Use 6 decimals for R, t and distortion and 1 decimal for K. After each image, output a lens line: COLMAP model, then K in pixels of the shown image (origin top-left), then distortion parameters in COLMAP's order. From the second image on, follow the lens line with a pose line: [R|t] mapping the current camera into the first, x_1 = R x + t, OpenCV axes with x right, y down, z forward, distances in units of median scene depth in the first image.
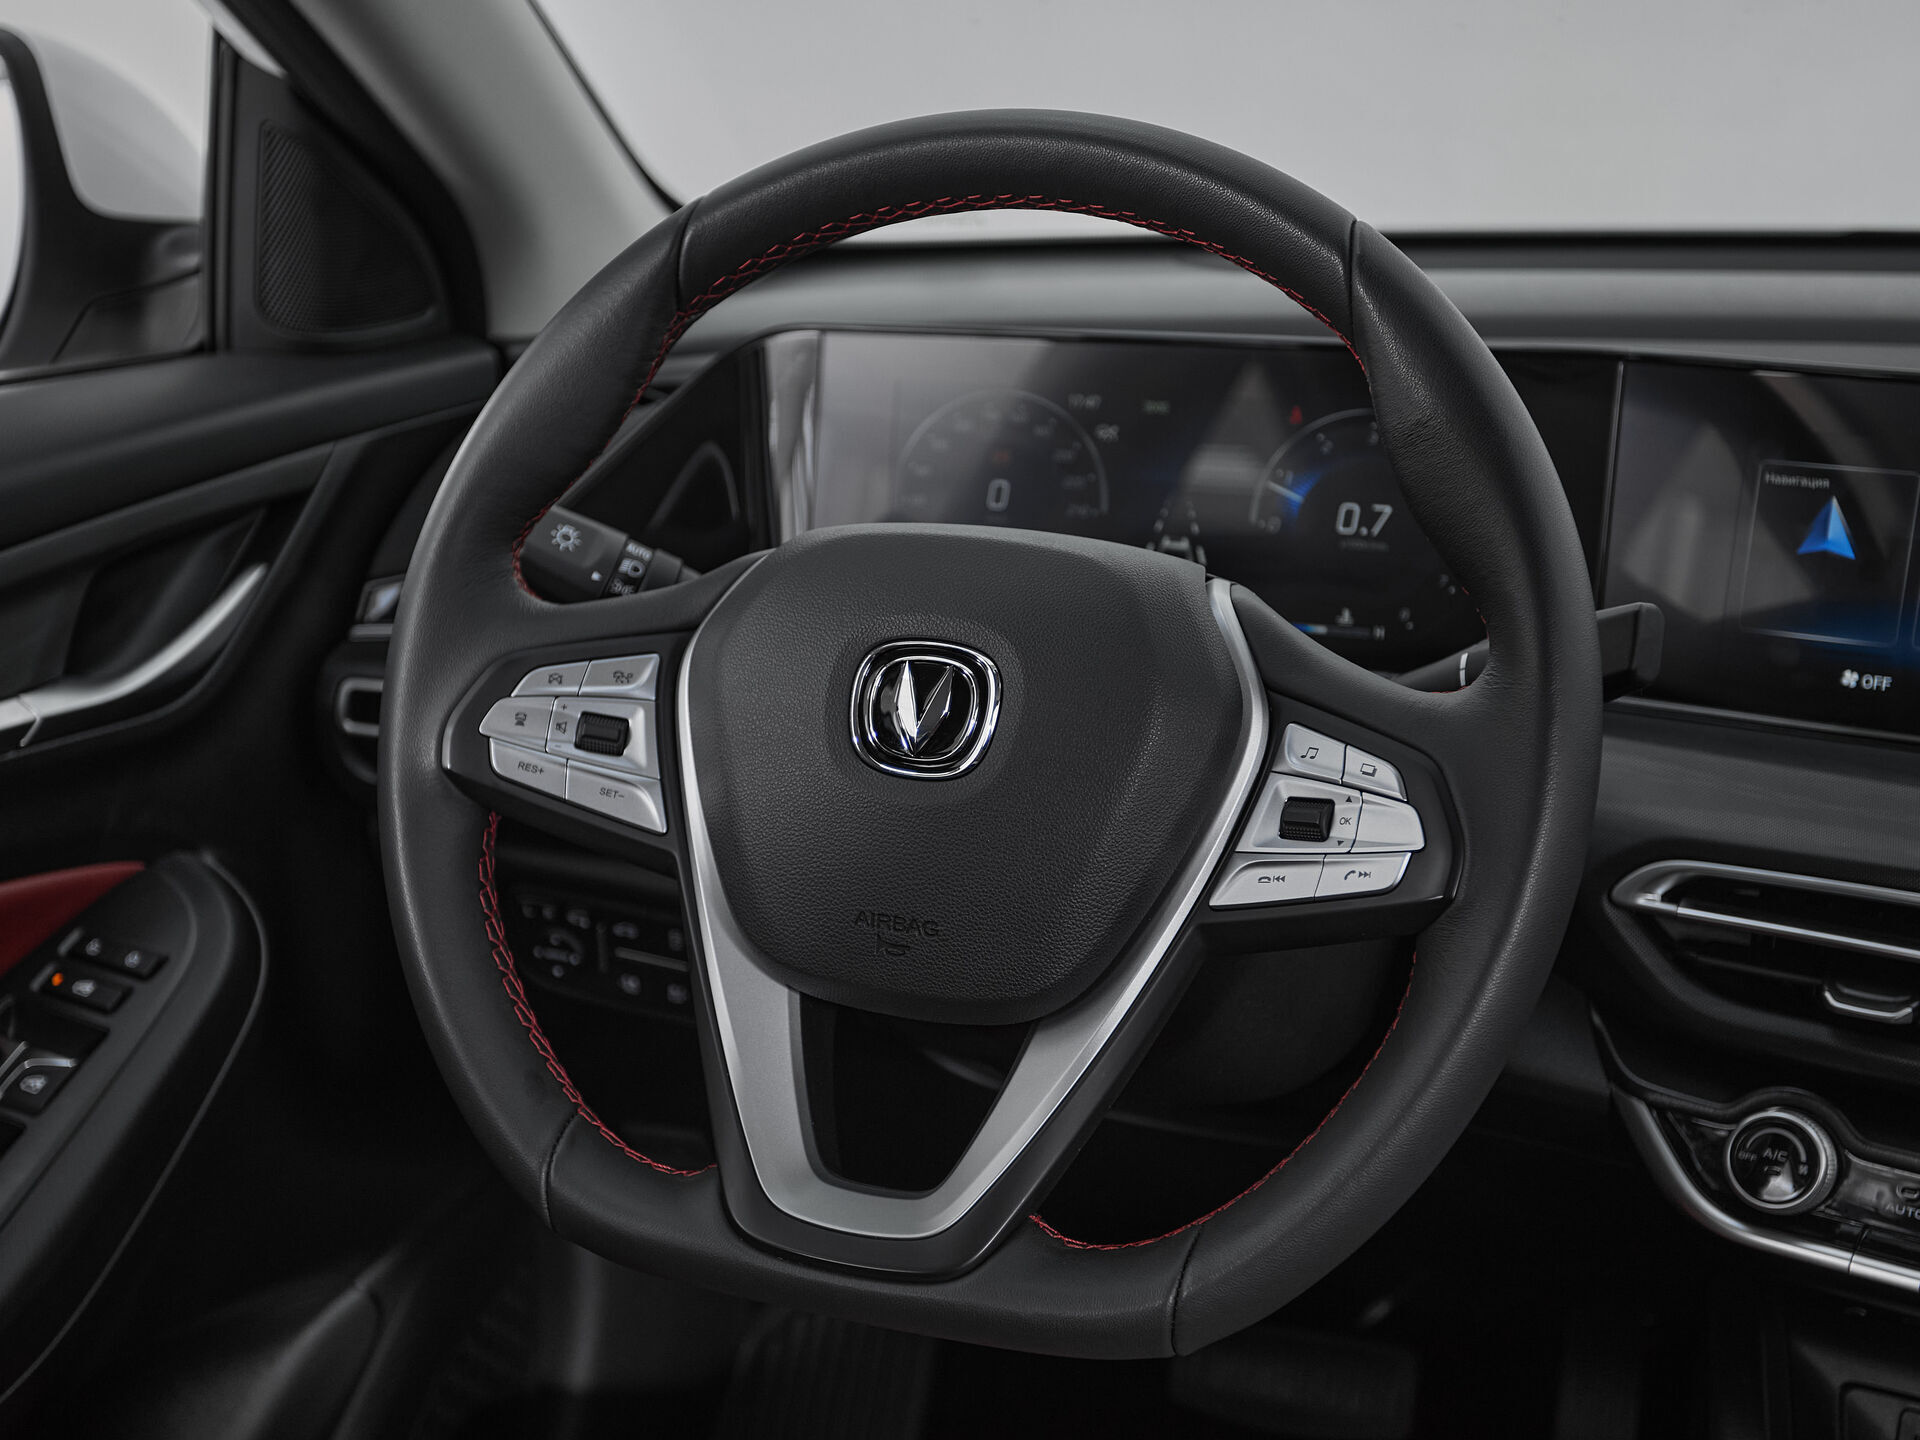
lens RADIAL K [[2579.7, 0, 889.1], [0, 2579.7, 721.7], [0, 0, 1]] dist [0.013737, 0.054923]
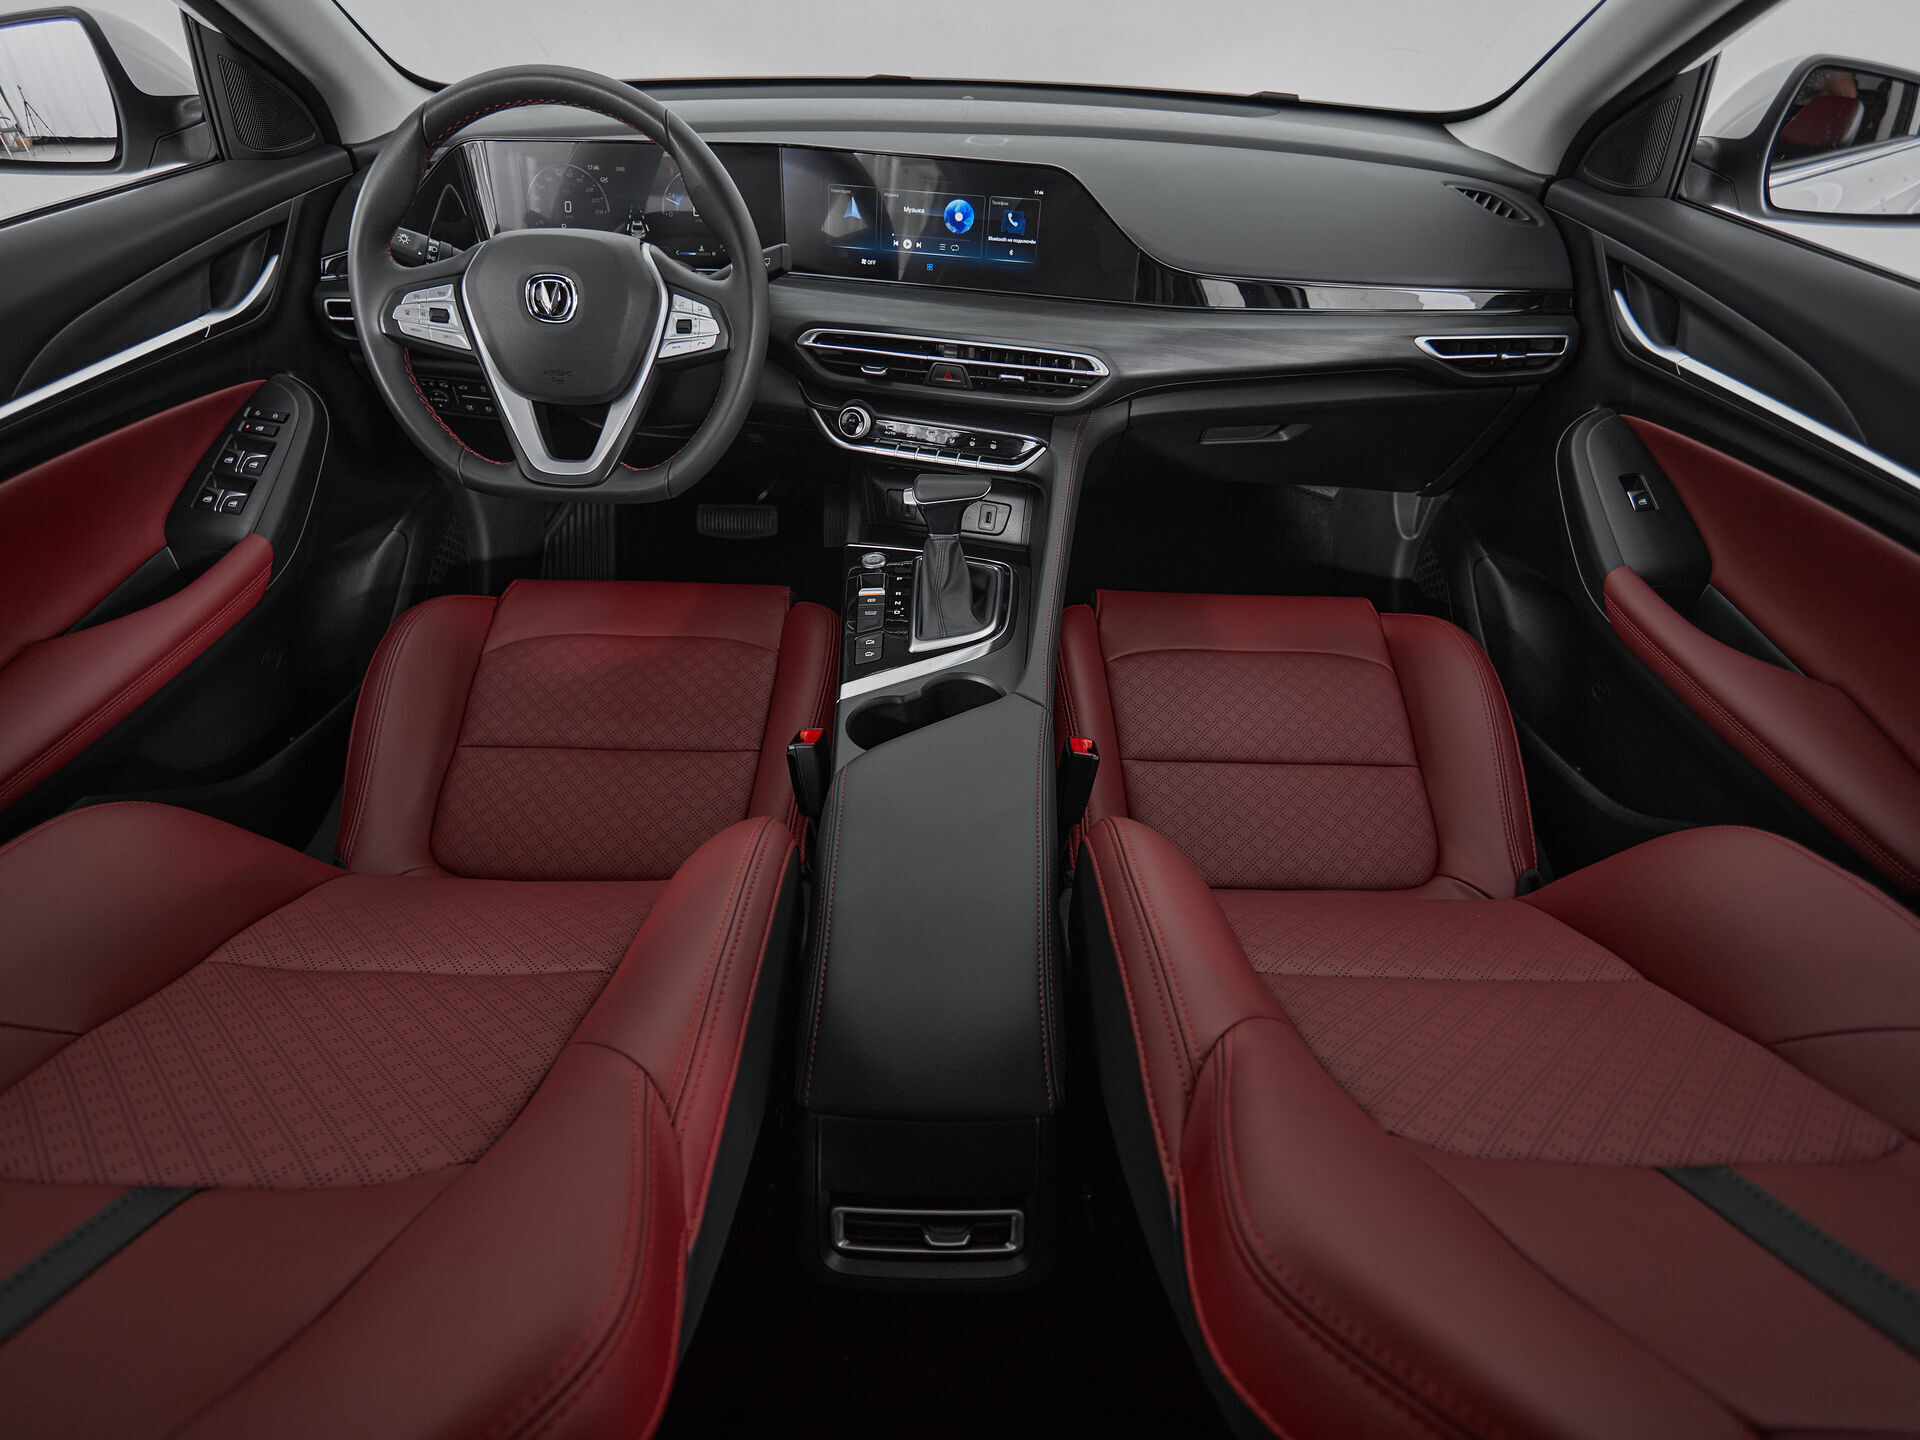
lens RADIAL K [[1029.3, 0, 950.3], [0, 1029.3, 726.0], [0, 0, 1]] dist [-0.001406, -0.000982]
pose [[0.942024, -0.193250, 0.274308, 0.023953], [0.065527, 0.907710, 0.414450, -0.017845], [-0.329085, -0.372448, 0.867748, -0.366776]]
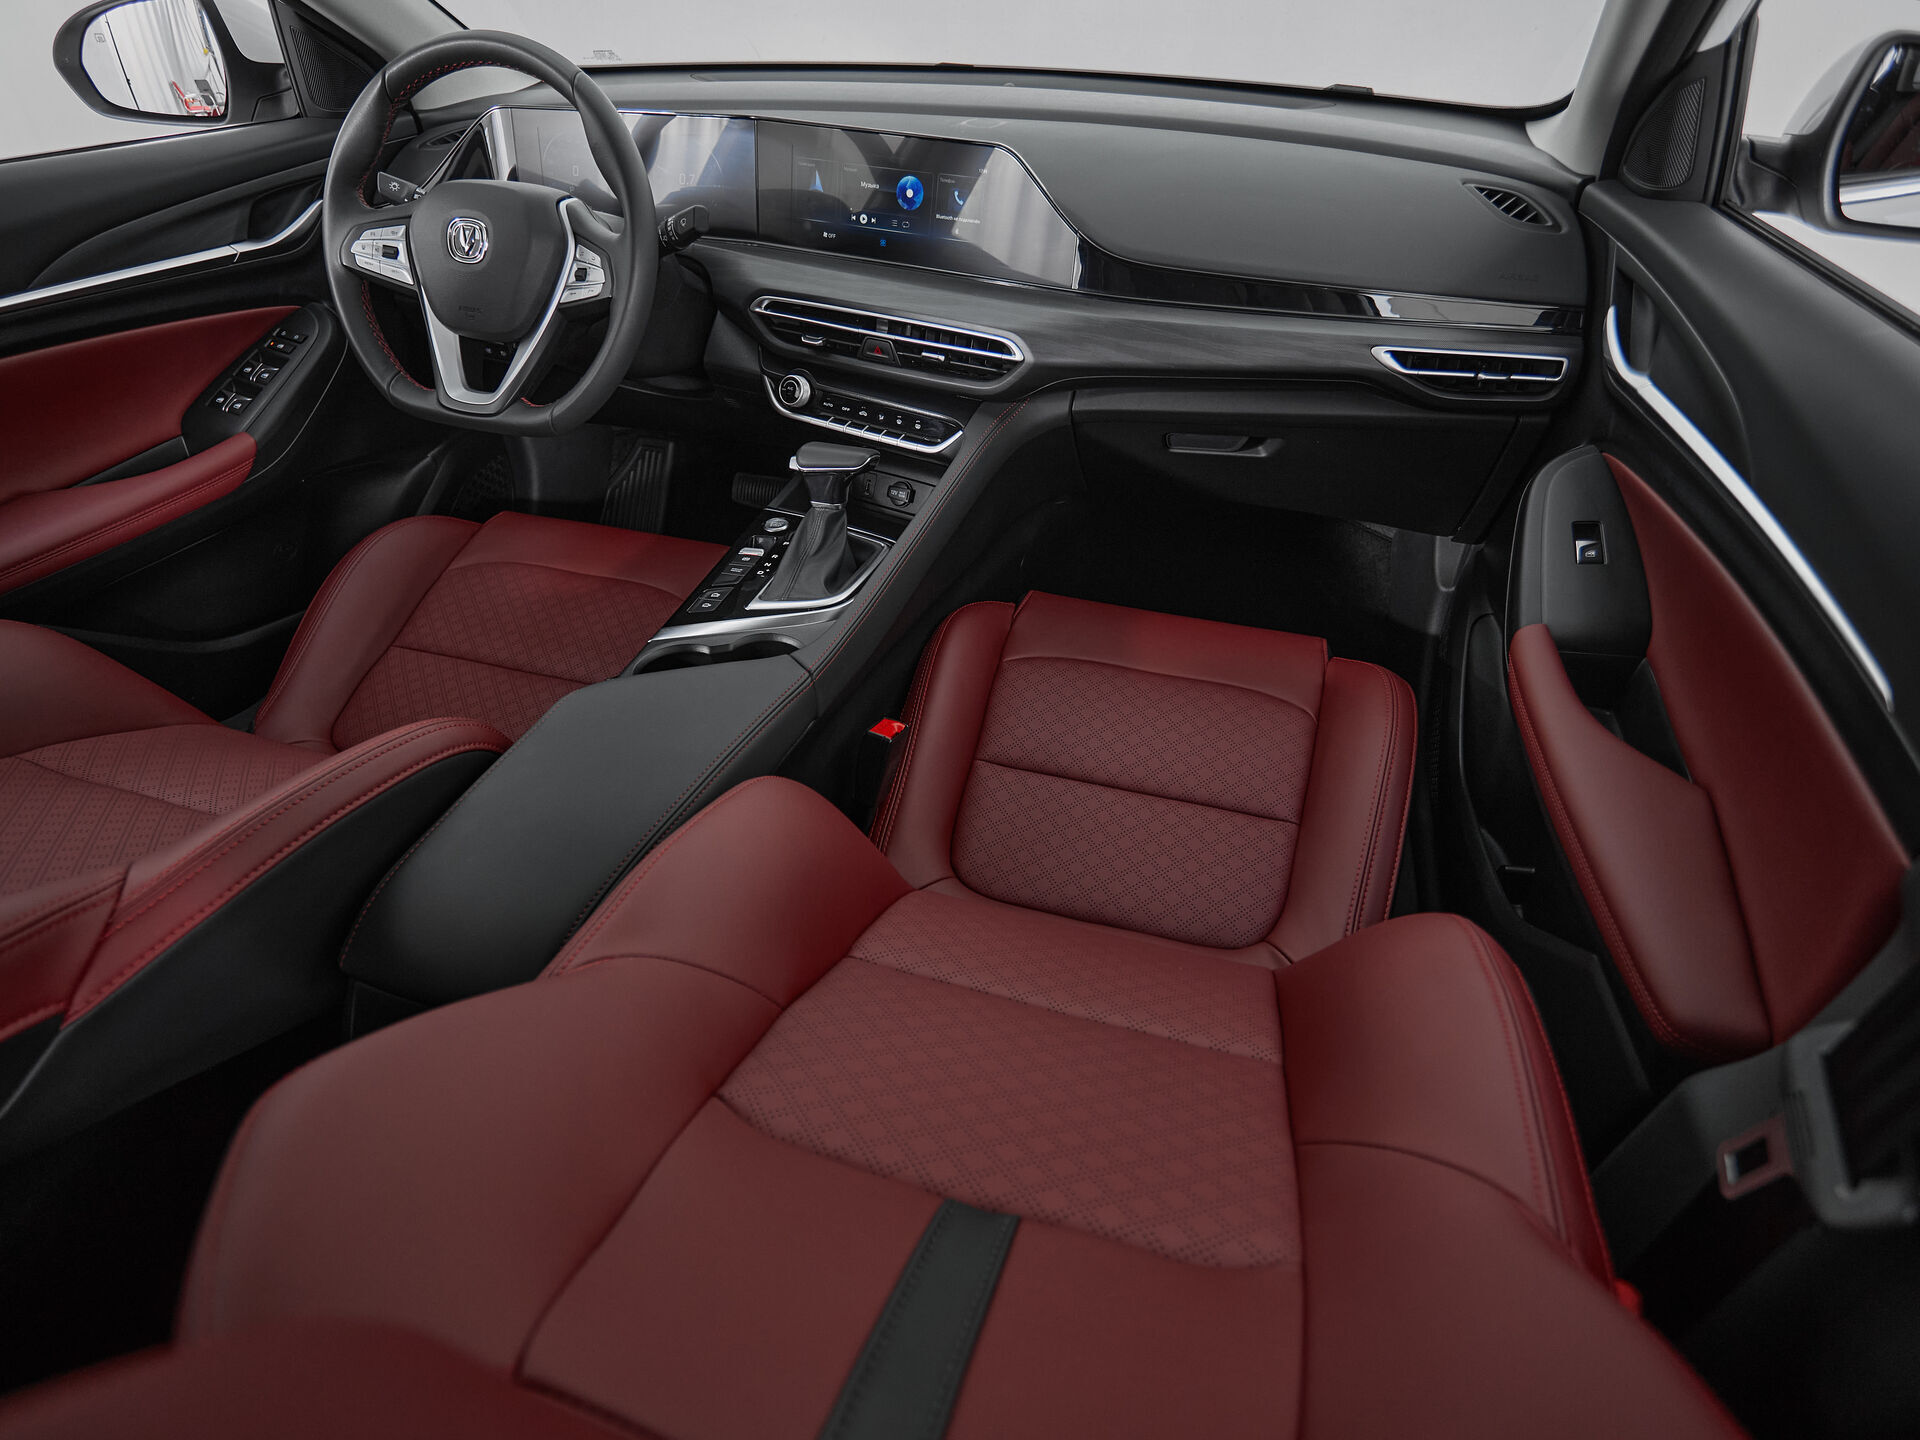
lens RADIAL K [[1057.2, 0, 944.0], [0, 1057.2, 728.6], [0, 0, 1]] dist [-0.002178, -0.000901]
pose [[0.998777, -0.026289, 0.041871, 0.511859], [0.008357, 0.924496, 0.381100, 0.058146], [-0.048728, -0.380284, 0.923585, -0.491163]]
